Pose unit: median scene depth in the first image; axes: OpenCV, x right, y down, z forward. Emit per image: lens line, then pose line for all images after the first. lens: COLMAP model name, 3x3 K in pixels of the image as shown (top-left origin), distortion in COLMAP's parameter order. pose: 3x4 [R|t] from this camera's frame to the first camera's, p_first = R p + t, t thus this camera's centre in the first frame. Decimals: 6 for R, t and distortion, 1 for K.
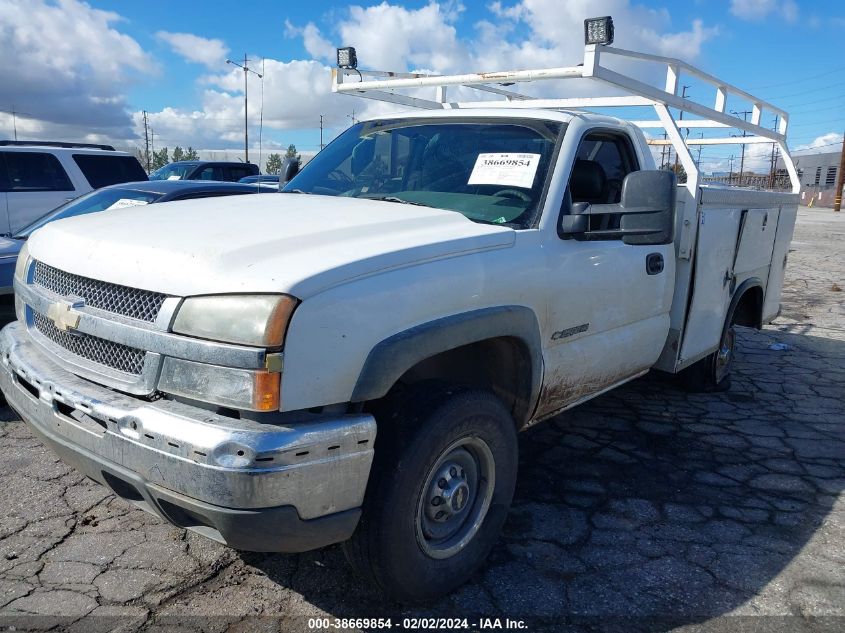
lens RADIAL K [[634.6, 0, 421.9], [0, 634.6, 332.8], [0, 0, 1]] dist [0.086385, -0.005695]
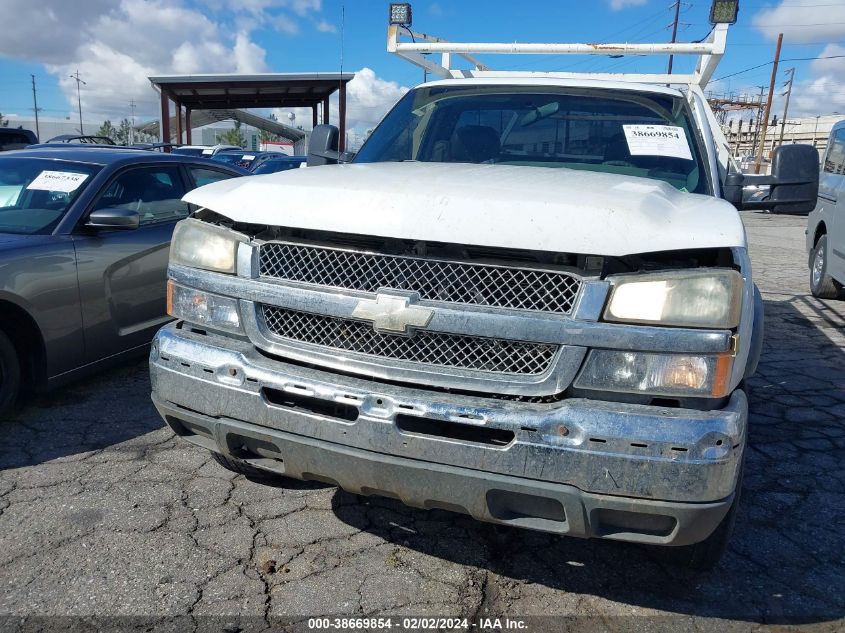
lens RADIAL K [[663.4, 0, 420.8], [0, 663.4, 313.9], [0, 0, 1]] dist [0.047667, -0.078278]
pose [[0.929147, -0.073810, 0.362267, -0.561409], [0.071956, 0.997234, 0.018630, -0.026723], [-0.362640, 0.008757, 0.931888, 0.138674]]
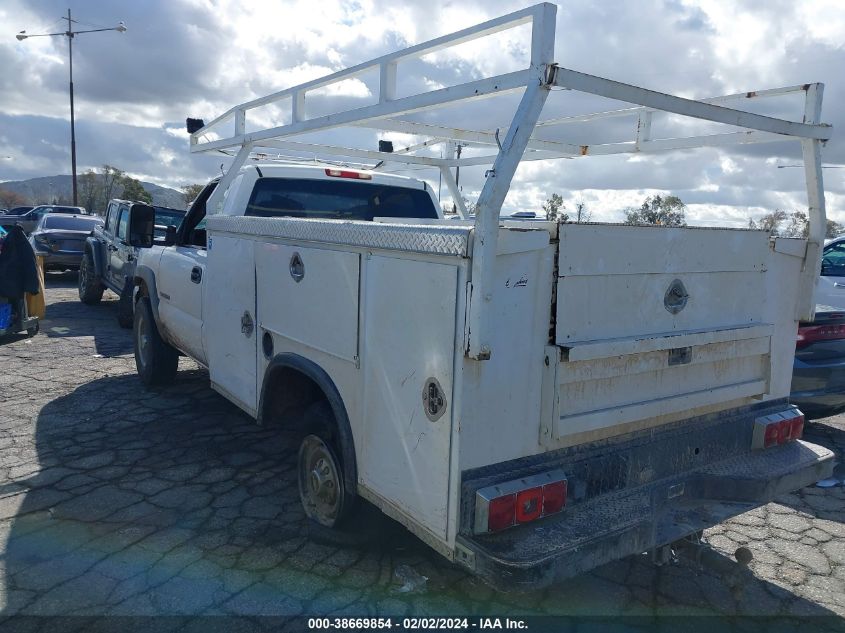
lens RADIAL K [[663.4, 0, 420.8], [0, 663.4, 313.9], [0, 0, 1]] dist [0.047667, -0.078278]
pose [[-0.268704, 0.062087, -0.961220, 1.582080], [-0.282187, 0.949062, 0.140186, -0.341065], [0.920961, 0.308912, -0.237497, 1.829432]]
